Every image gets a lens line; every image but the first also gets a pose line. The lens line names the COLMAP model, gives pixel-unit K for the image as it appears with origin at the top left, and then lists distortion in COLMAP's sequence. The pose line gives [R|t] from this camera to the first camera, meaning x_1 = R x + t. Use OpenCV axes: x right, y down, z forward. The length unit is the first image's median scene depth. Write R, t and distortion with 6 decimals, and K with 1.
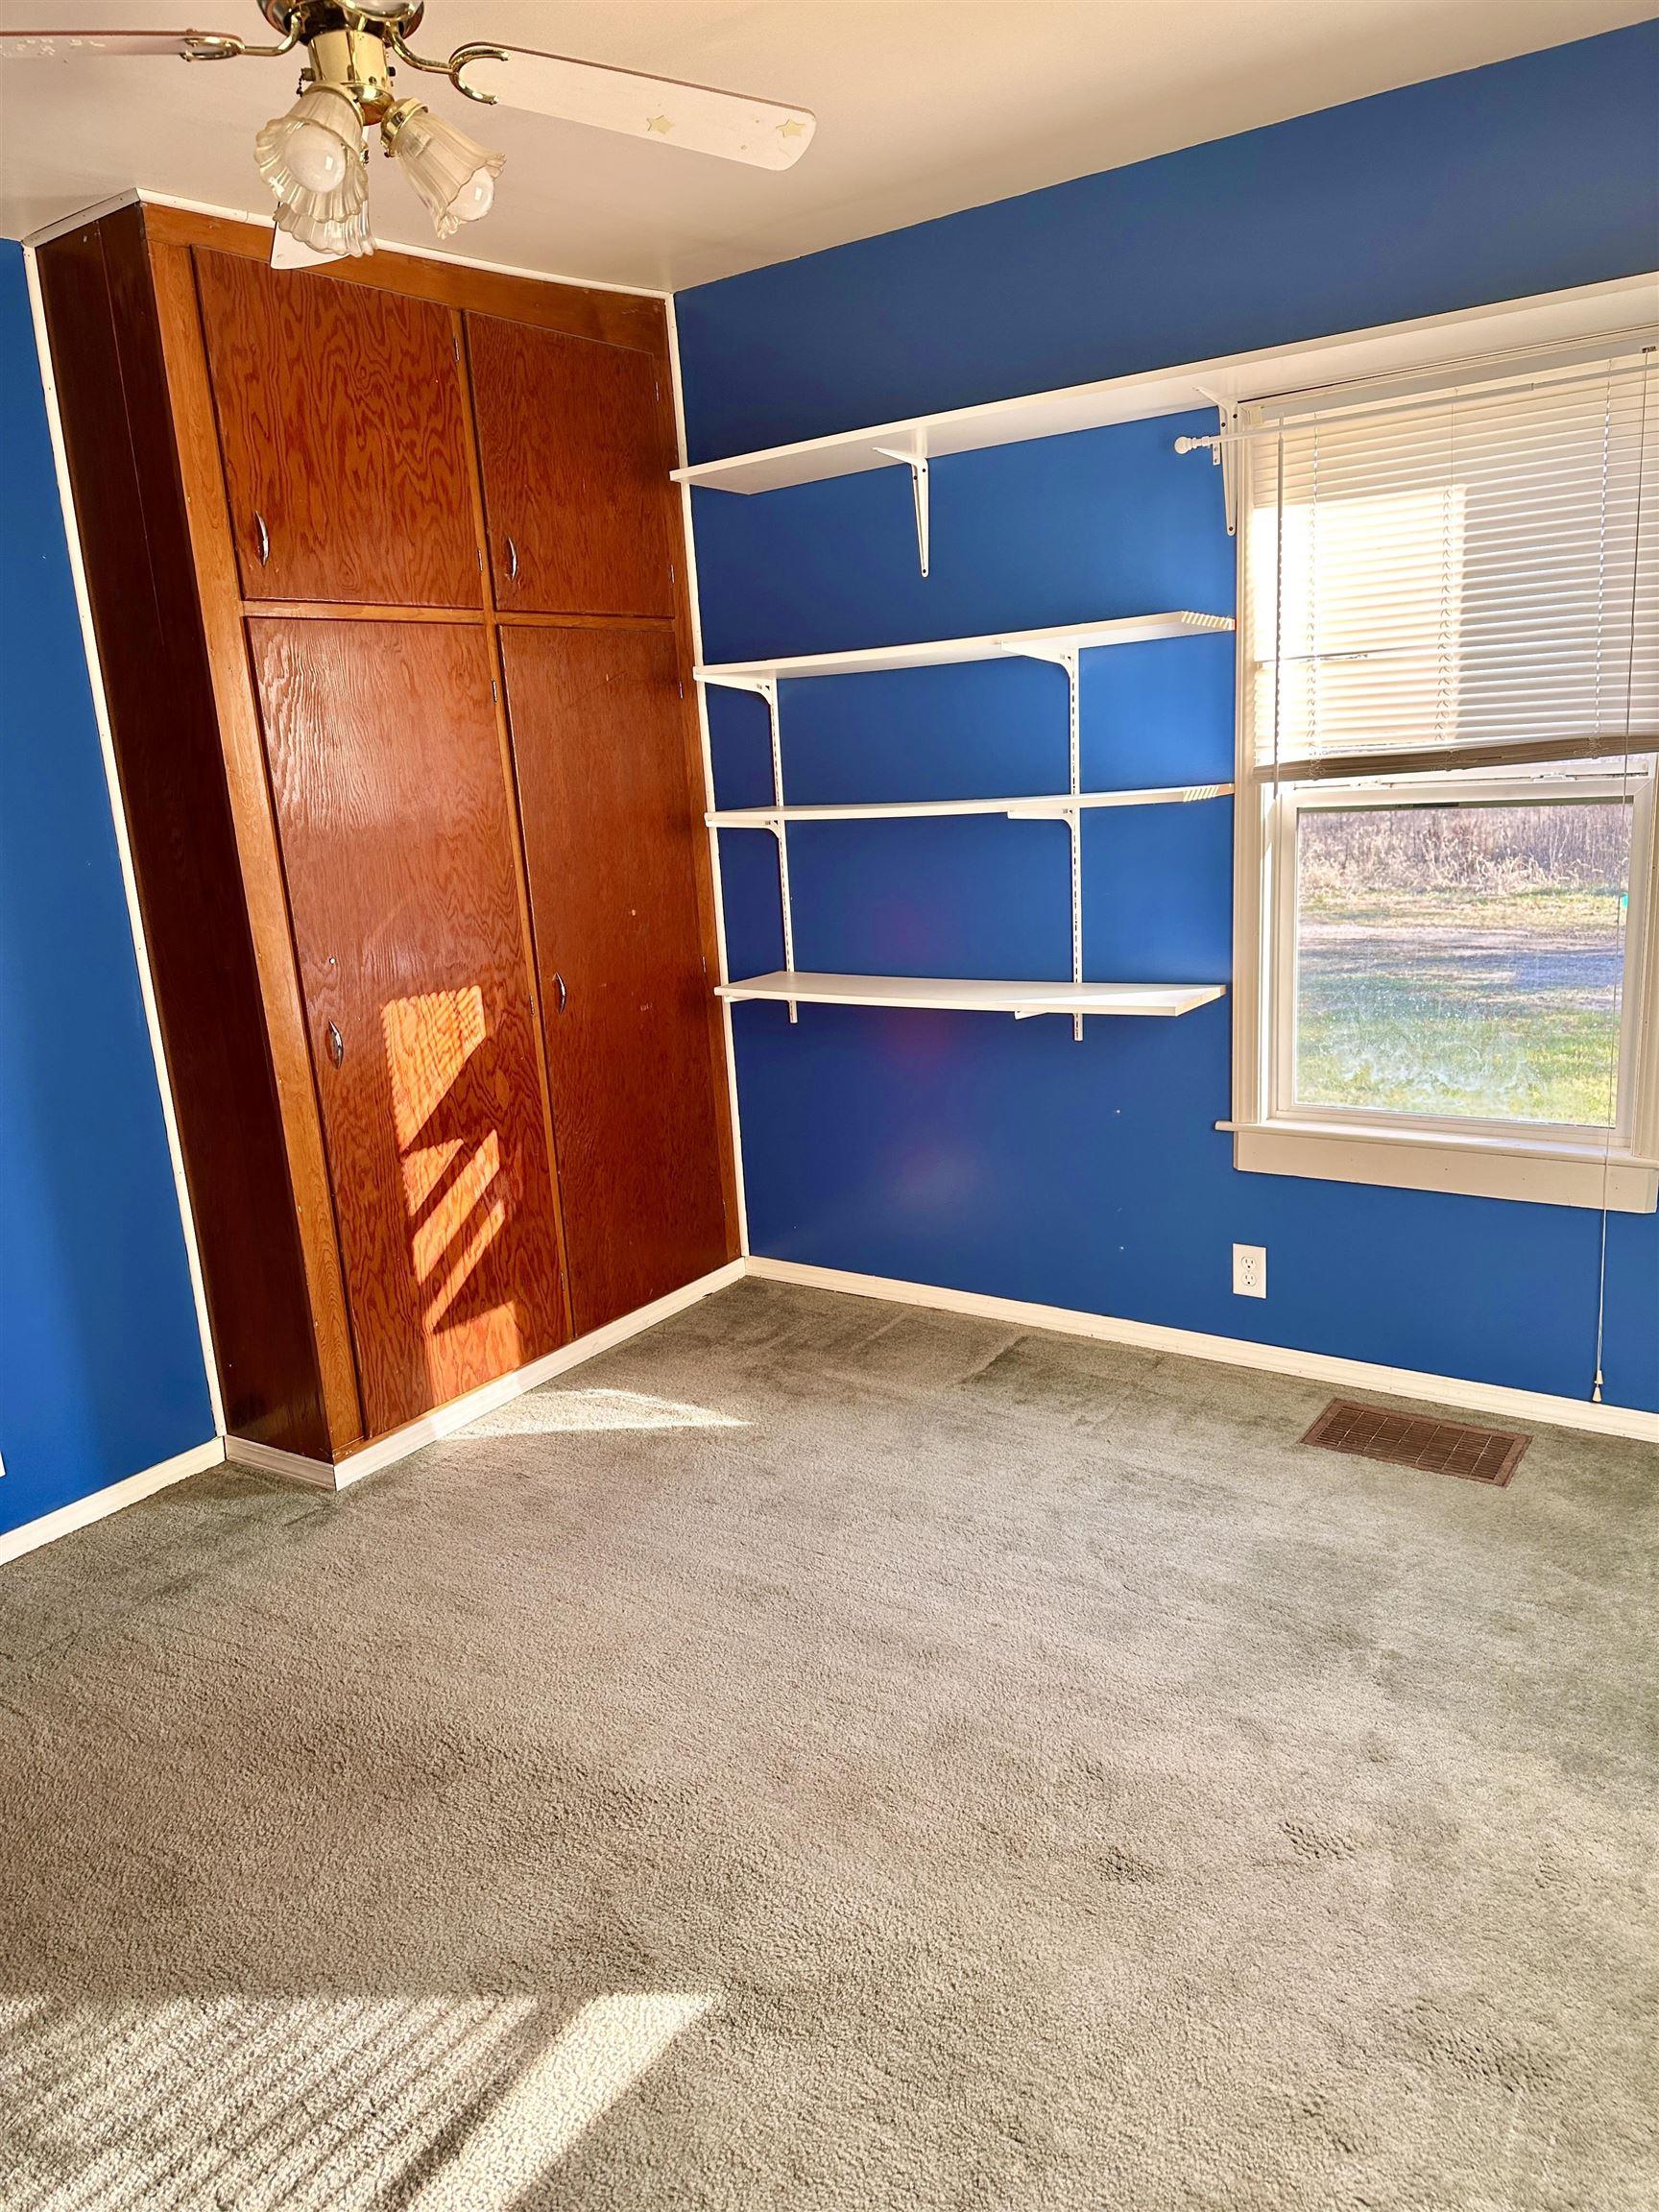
lens RADIAL K [[1520.4, 0, 826.2], [0, 1520.4, 1116.7], [0, 0, 1]] dist [0.045851, -0.047856]
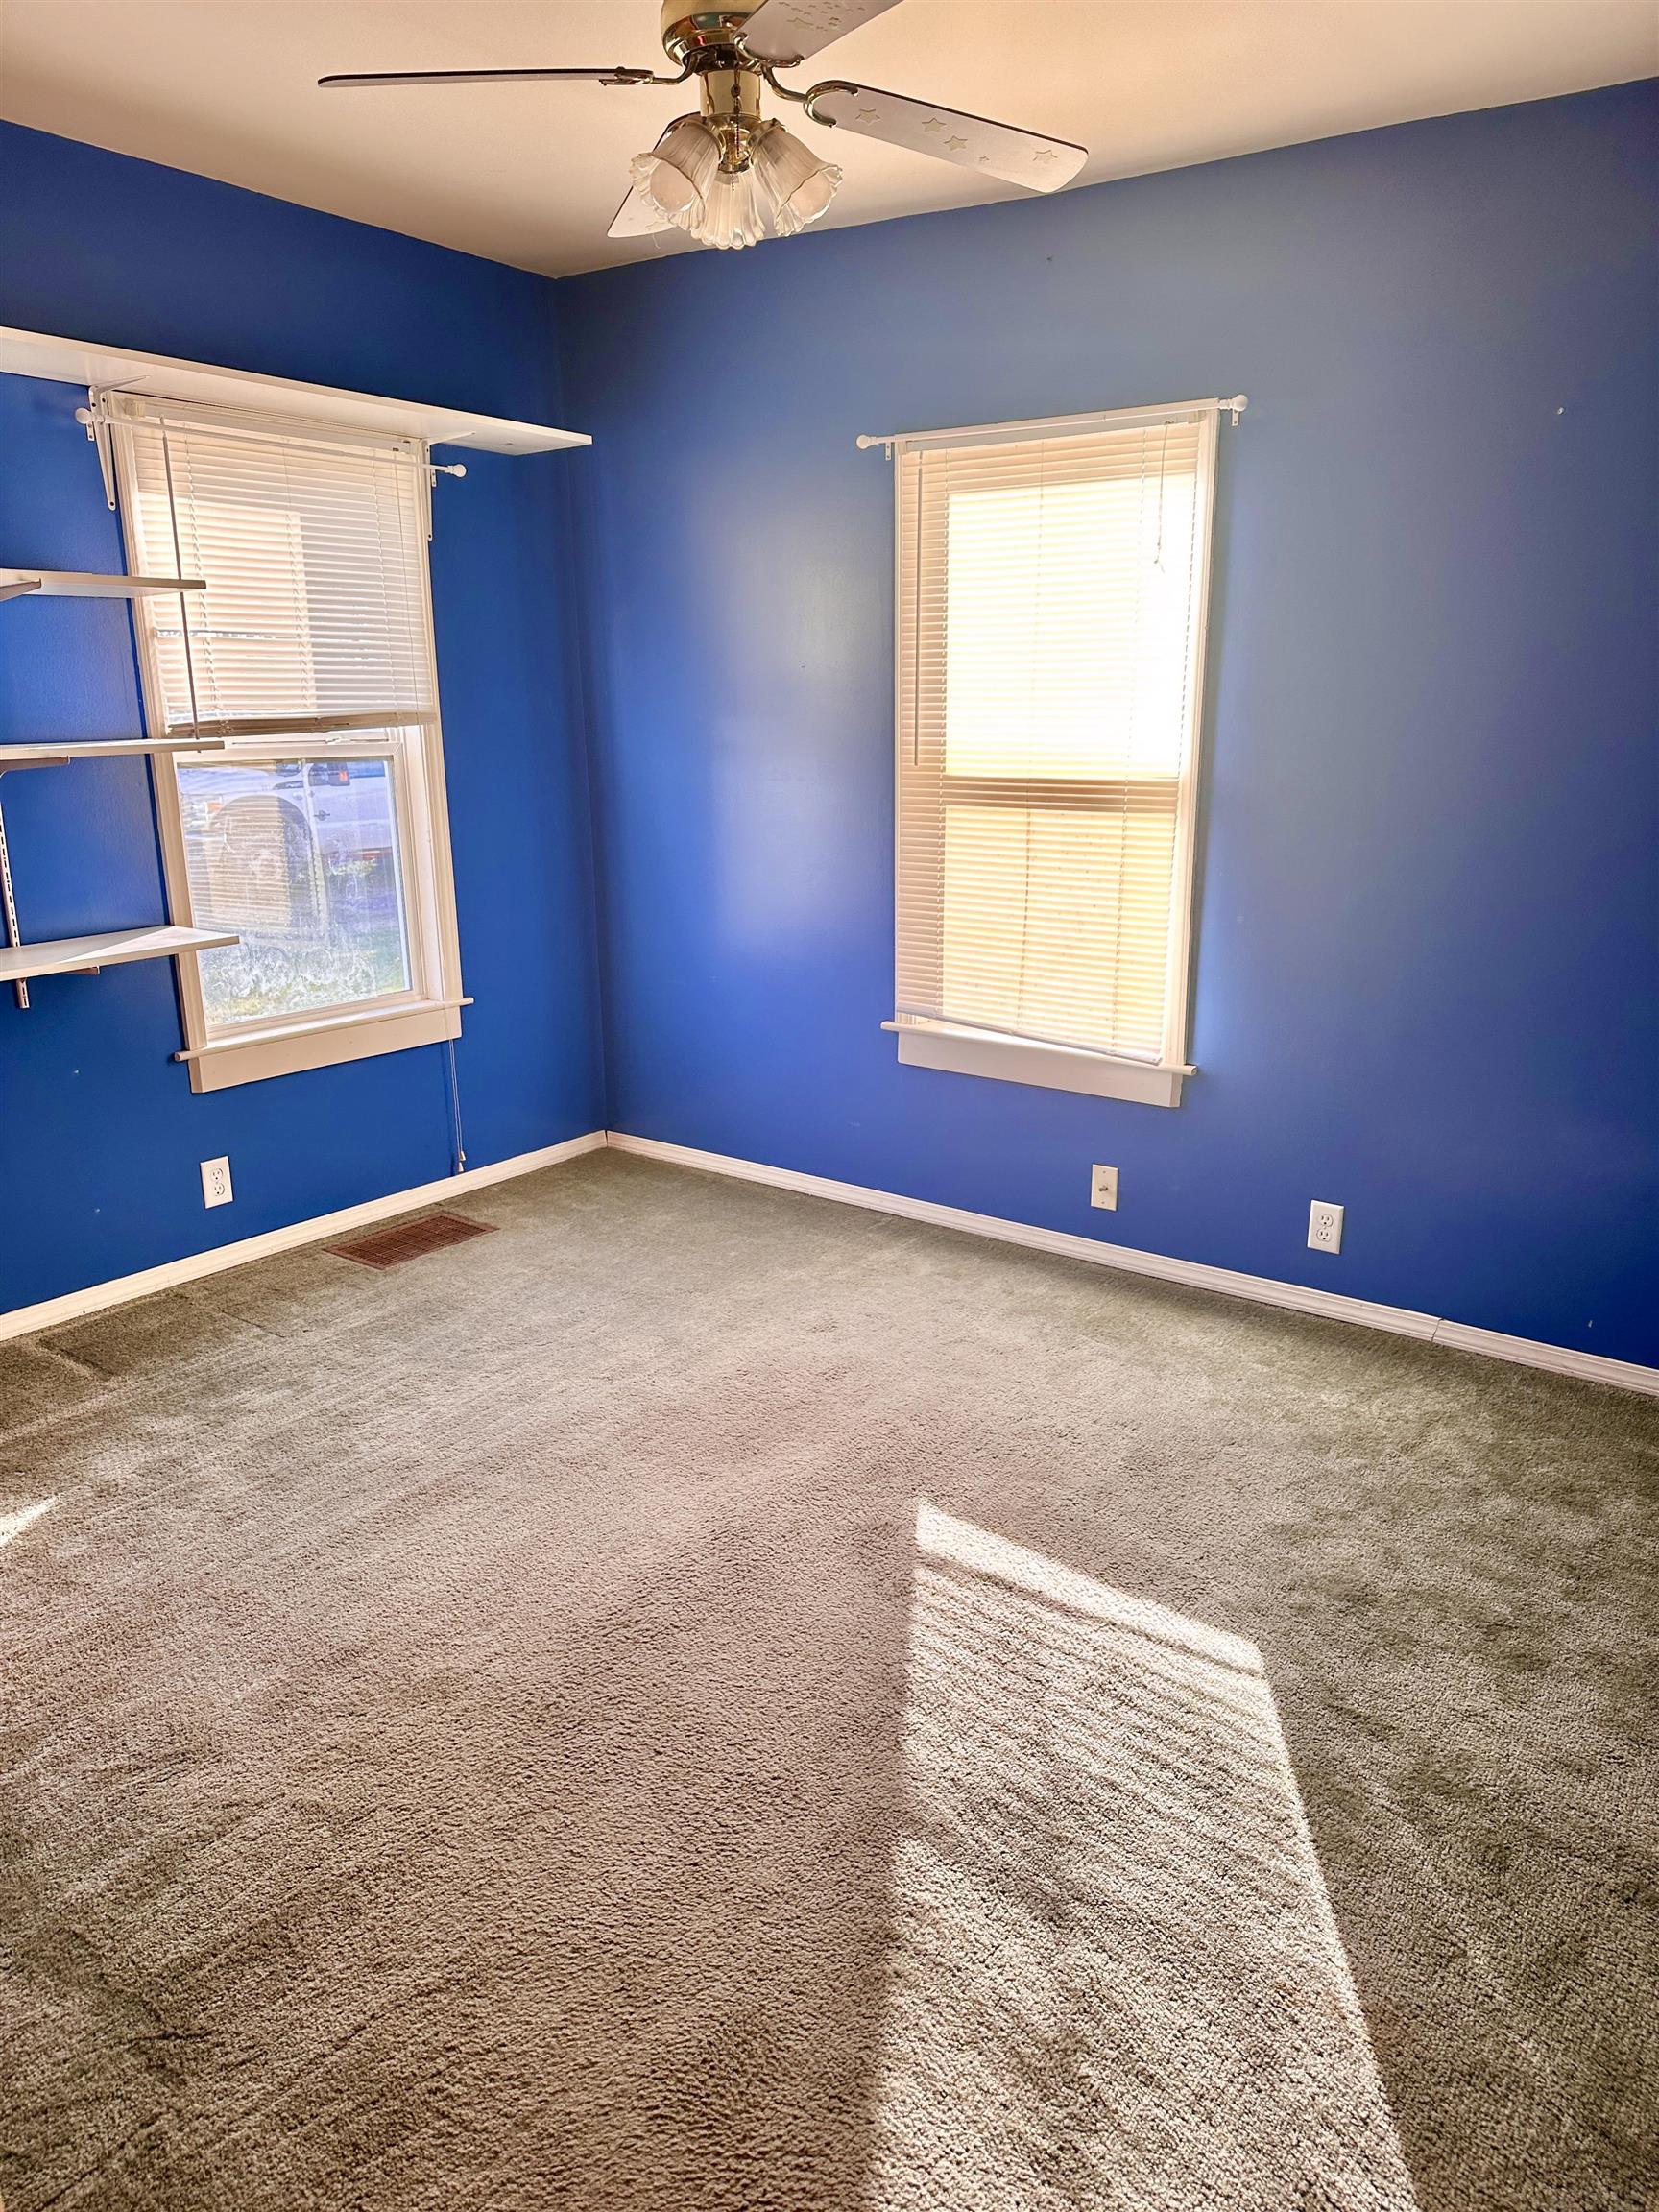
lens RADIAL K [[1564.9, 0, 824.1], [0, 1564.9, 1089.3], [0, 0, 1]] dist [0.184773, -0.309023]
pose [[0.020541, -0.186777, 0.982188, -0.932523], [0.230344, 0.956850, 0.177141, -0.074340], [-0.972892, 0.222603, 0.062678, 0.541827]]
